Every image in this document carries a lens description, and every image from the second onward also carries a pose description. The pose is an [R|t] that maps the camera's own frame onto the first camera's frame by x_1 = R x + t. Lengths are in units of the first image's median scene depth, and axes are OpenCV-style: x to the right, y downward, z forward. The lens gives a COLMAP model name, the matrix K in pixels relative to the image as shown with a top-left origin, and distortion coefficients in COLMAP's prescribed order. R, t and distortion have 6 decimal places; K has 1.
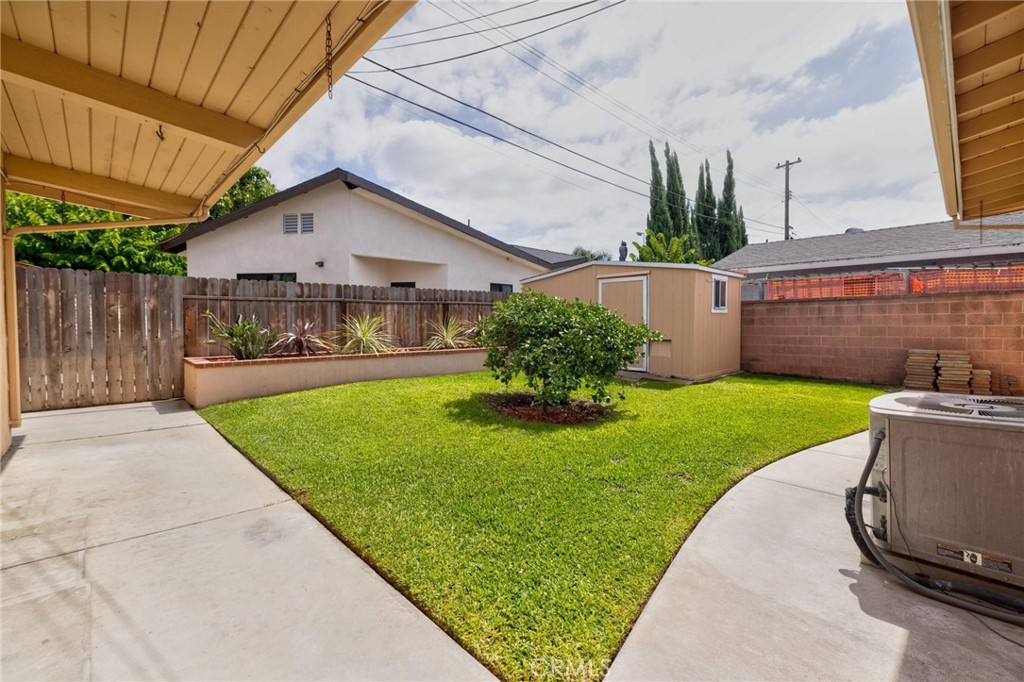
lens RADIAL K [[437.5, 0, 512.7], [0, 437.5, 325.9], [0, 0, 1]] dist [0.000583, 0.000029]
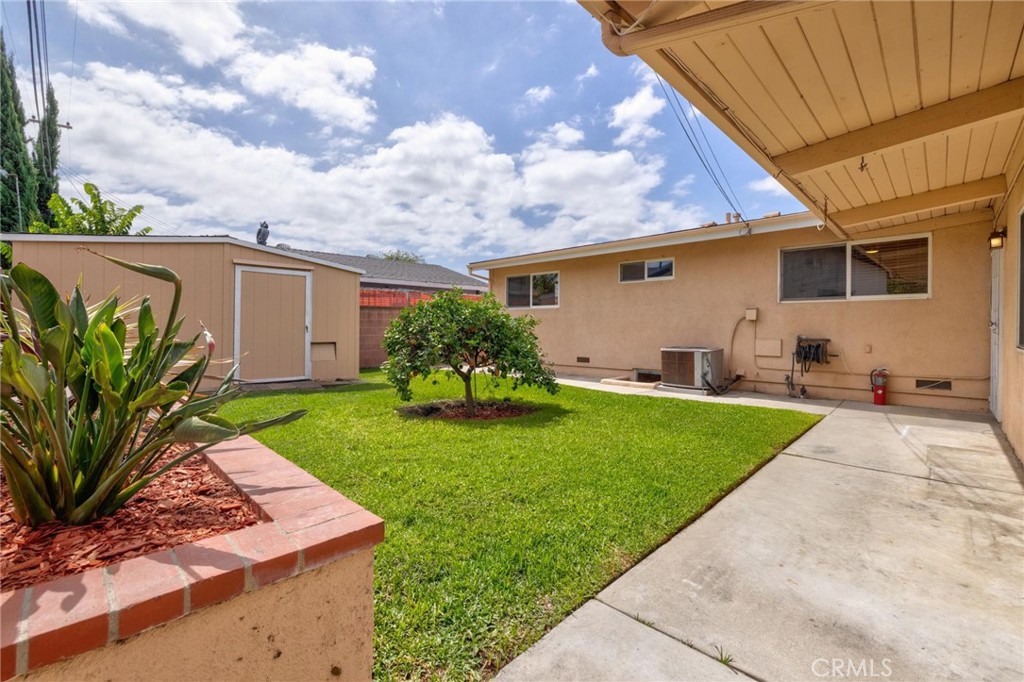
lens RADIAL K [[437.5, 0, 512.7], [0, 437.5, 325.9], [0, 0, 1]] dist [0.000583, 0.000029]
pose [[-0.034554, 0.001536, 0.999402, -0.621240], [0.002092, 0.999997, -0.001465, -0.001388], [-0.999401, 0.002040, -0.034557, 0.634247]]
